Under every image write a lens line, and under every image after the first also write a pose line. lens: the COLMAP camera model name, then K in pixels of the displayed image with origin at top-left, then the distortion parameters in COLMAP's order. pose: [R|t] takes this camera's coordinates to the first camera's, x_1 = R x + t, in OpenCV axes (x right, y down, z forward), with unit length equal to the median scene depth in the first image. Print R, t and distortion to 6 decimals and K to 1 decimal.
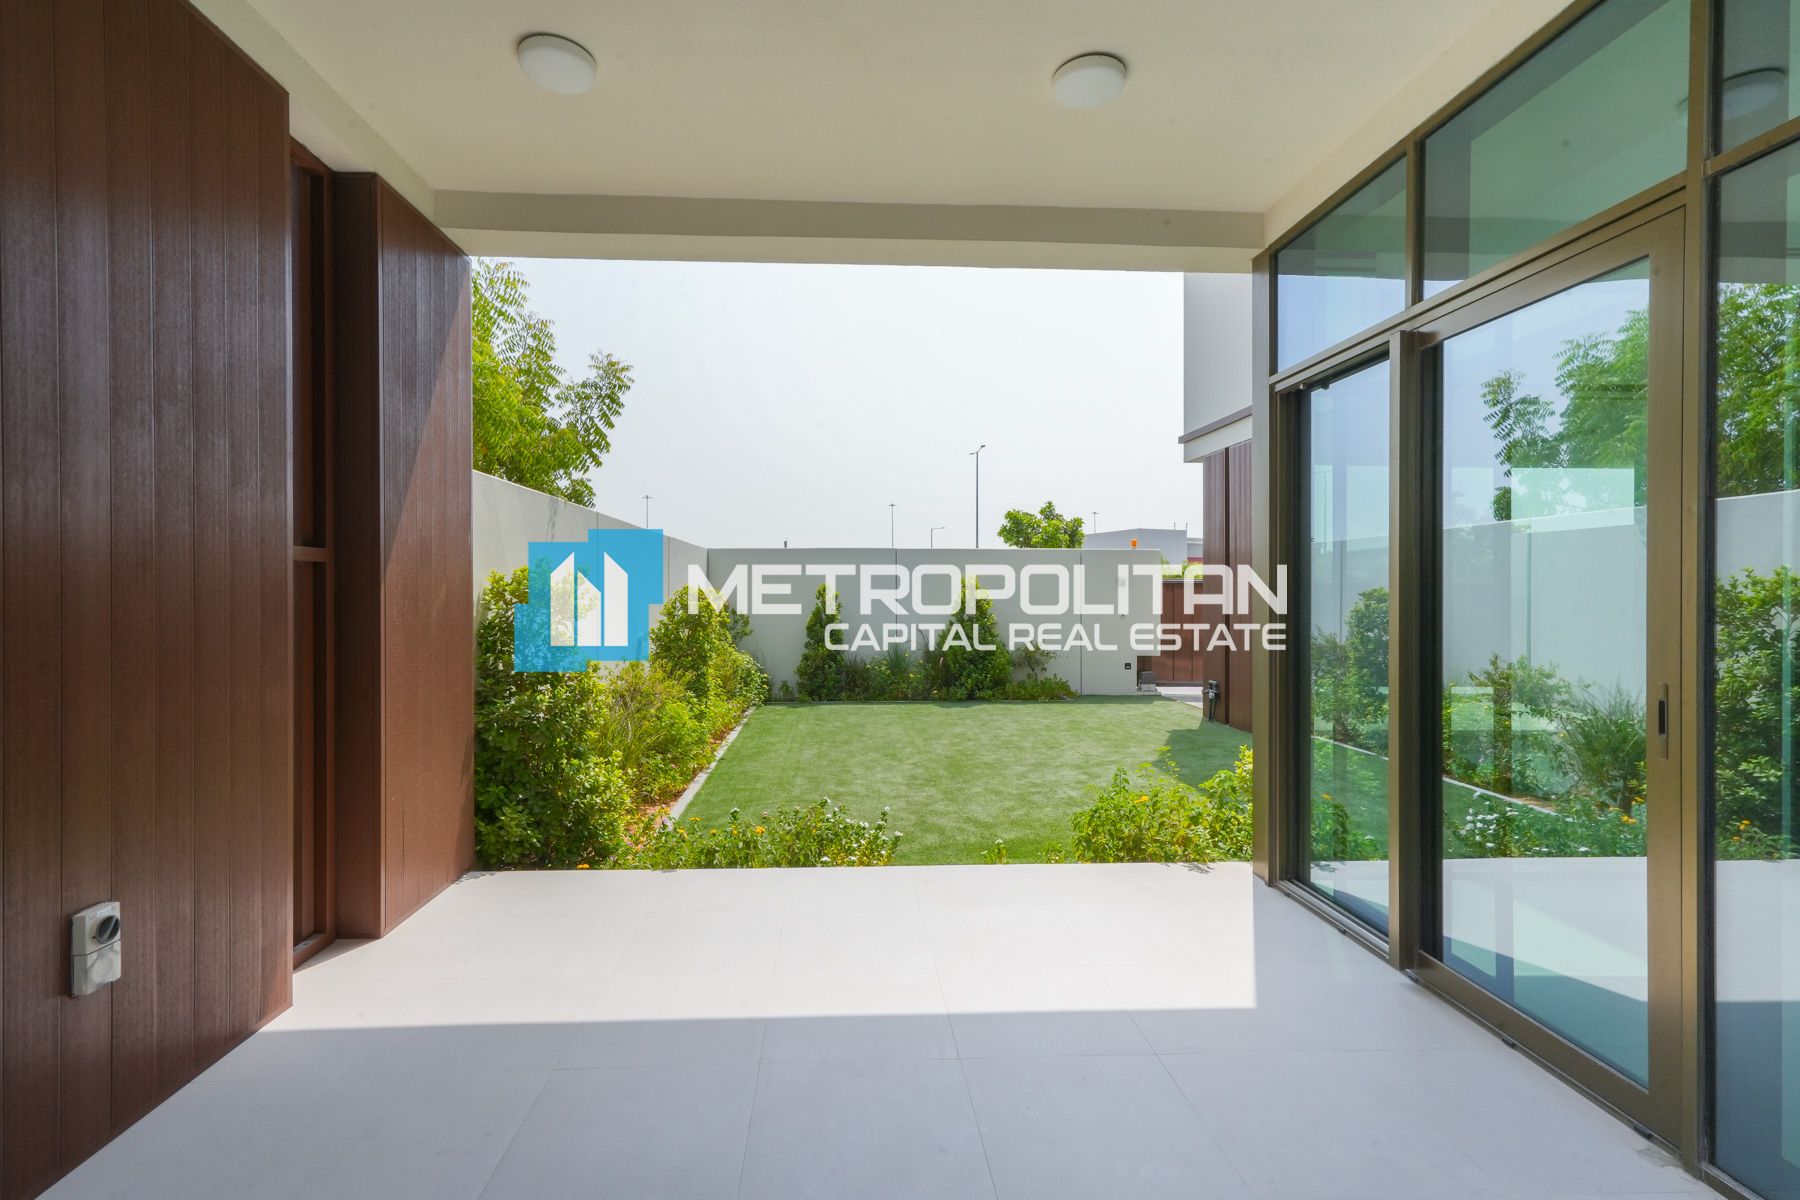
lens RADIAL K [[841.3, 0, 872.8], [0, 841.3, 581.5], [0, 0, 1]] dist [0.001482, 0.007180]
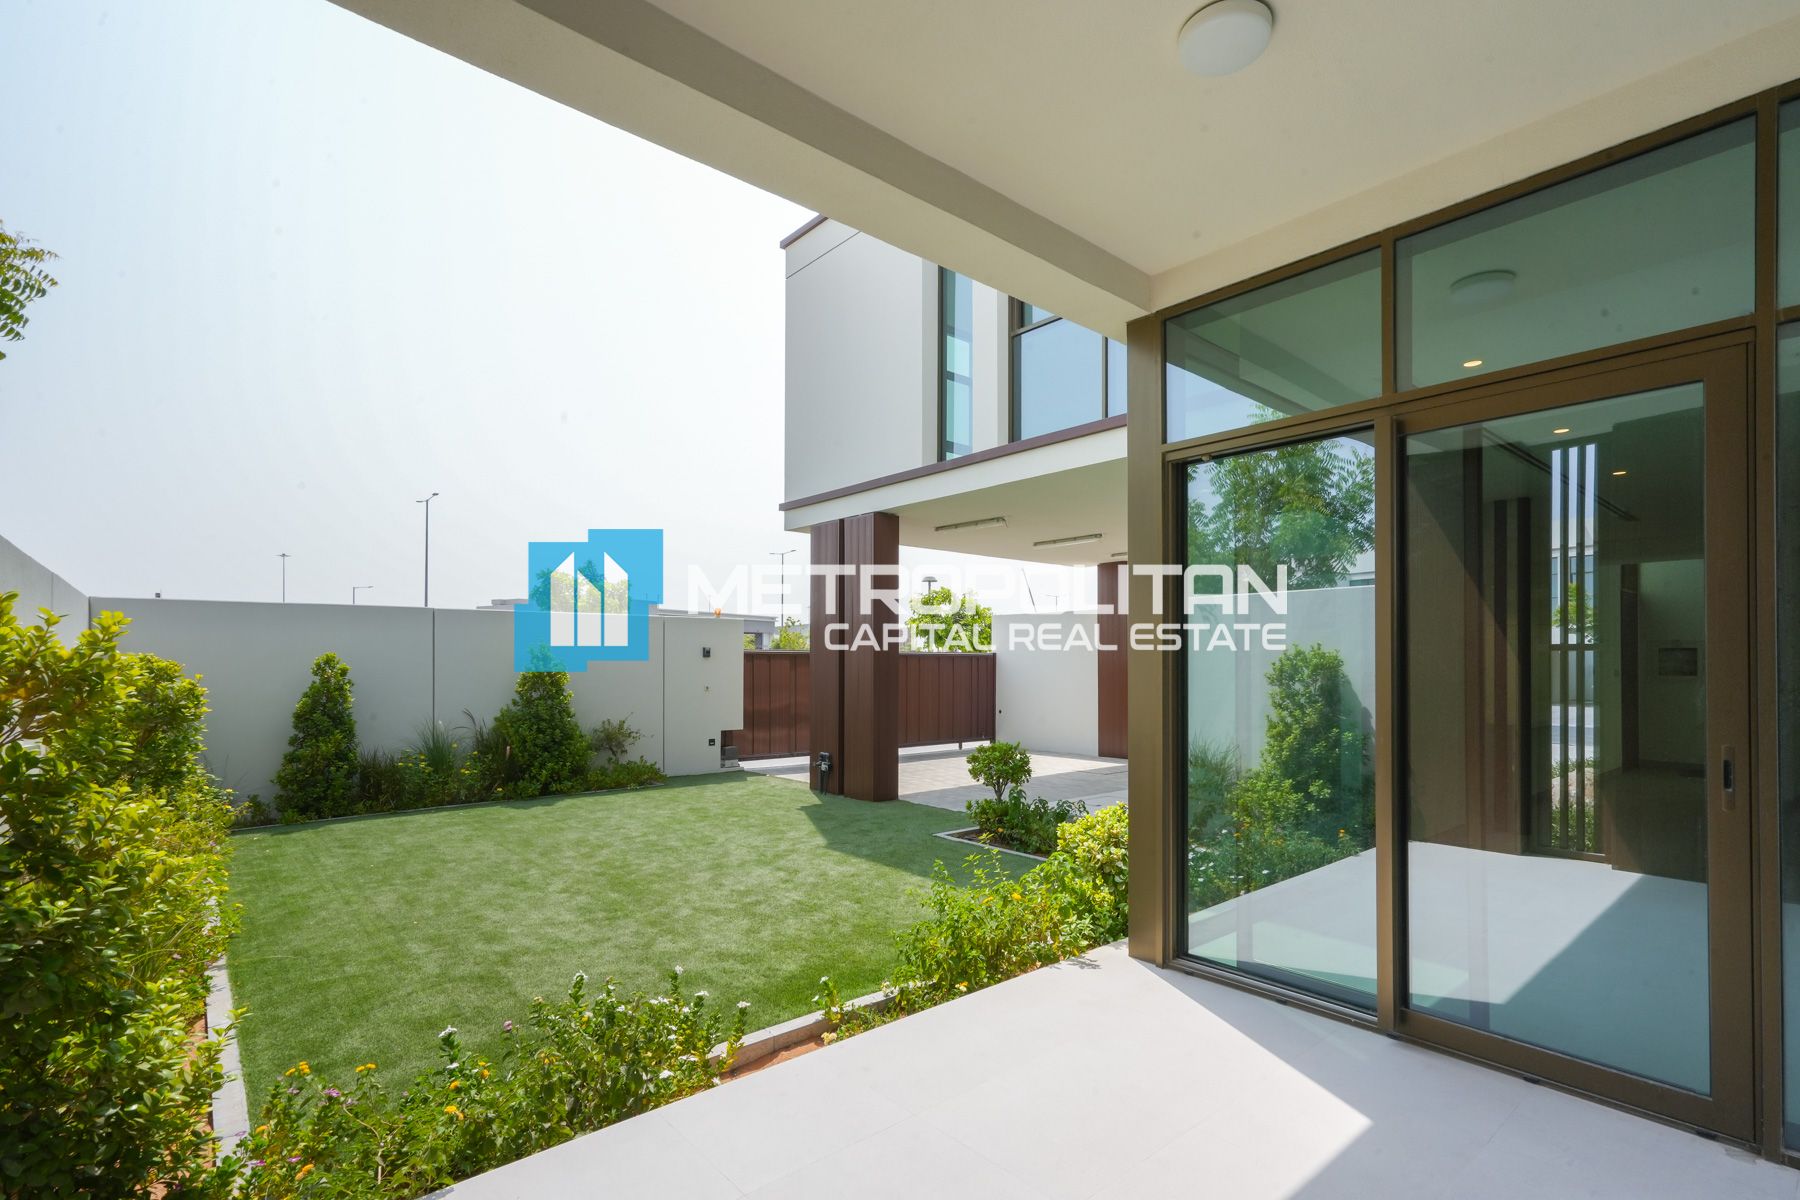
lens RADIAL K [[841.3, 0, 909.9], [0, 841.3, 650.4], [0, 0, 1]] dist [0.001482, 0.007180]
pose [[0.784365, 0.005737, 0.620274, -0.115700], [-0.004715, 0.999983, -0.003286, 0.000119], [-0.620282, -0.000347, 0.784379, 0.134017]]
